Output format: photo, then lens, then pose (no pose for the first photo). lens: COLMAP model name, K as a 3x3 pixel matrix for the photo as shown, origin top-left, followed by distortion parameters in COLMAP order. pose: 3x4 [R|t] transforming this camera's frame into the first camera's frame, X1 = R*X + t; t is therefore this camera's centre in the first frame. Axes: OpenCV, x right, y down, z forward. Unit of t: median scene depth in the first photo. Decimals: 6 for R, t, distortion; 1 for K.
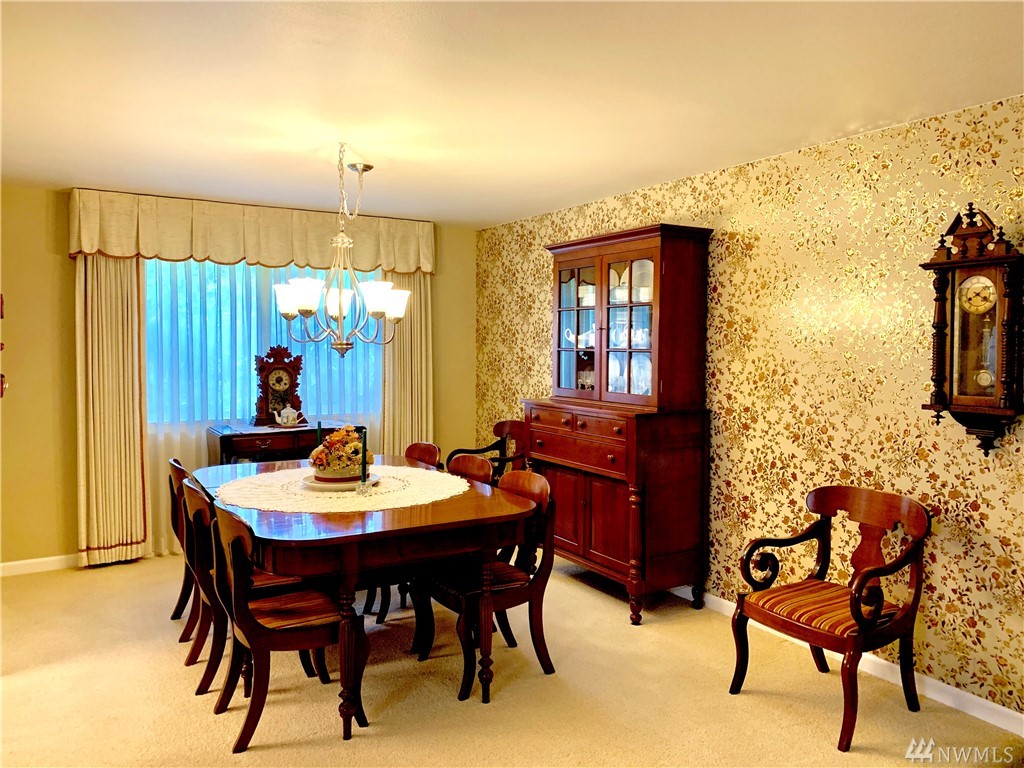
lens RADIAL K [[782.6, 0, 518.1], [0, 782.6, 379.9], [0, 0, 1]] dist [0.017498, -0.011368]
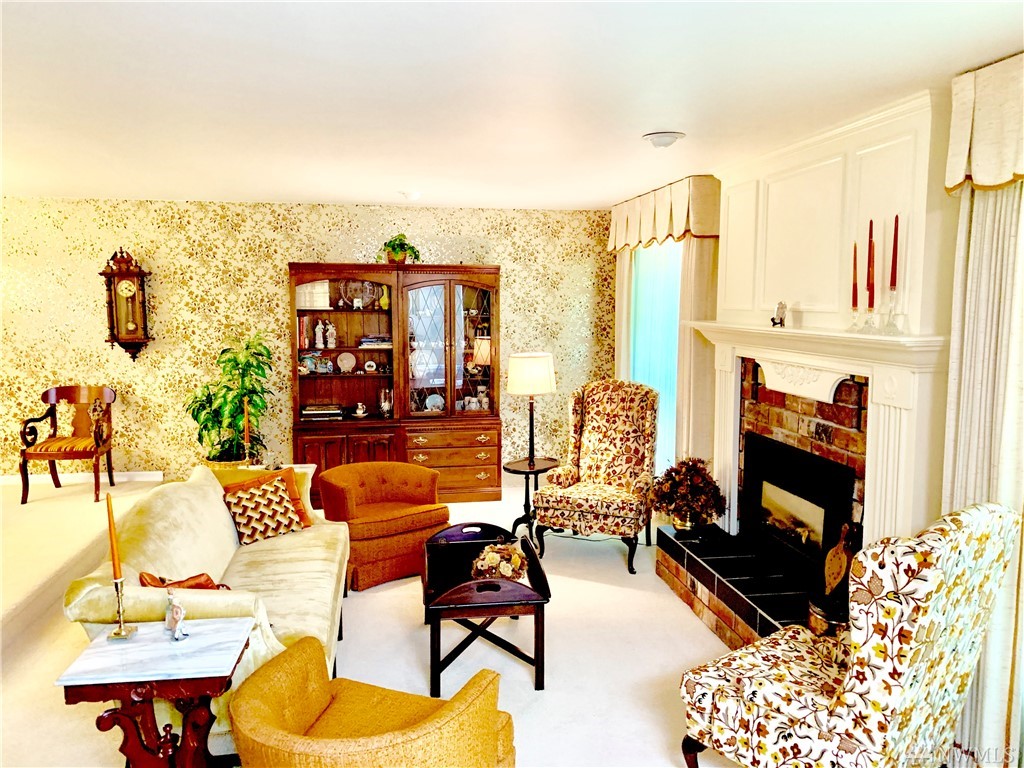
lens RADIAL K [[782.6, 0, 513.3], [0, 782.6, 380.6], [0, 0, 1]] dist [0.017498, -0.011368]
pose [[0.372905, -0.102178, 0.922226, -1.028095], [0.043477, 0.994751, 0.092634, -0.008031], [-0.926850, 0.005552, 0.375390, -0.800530]]
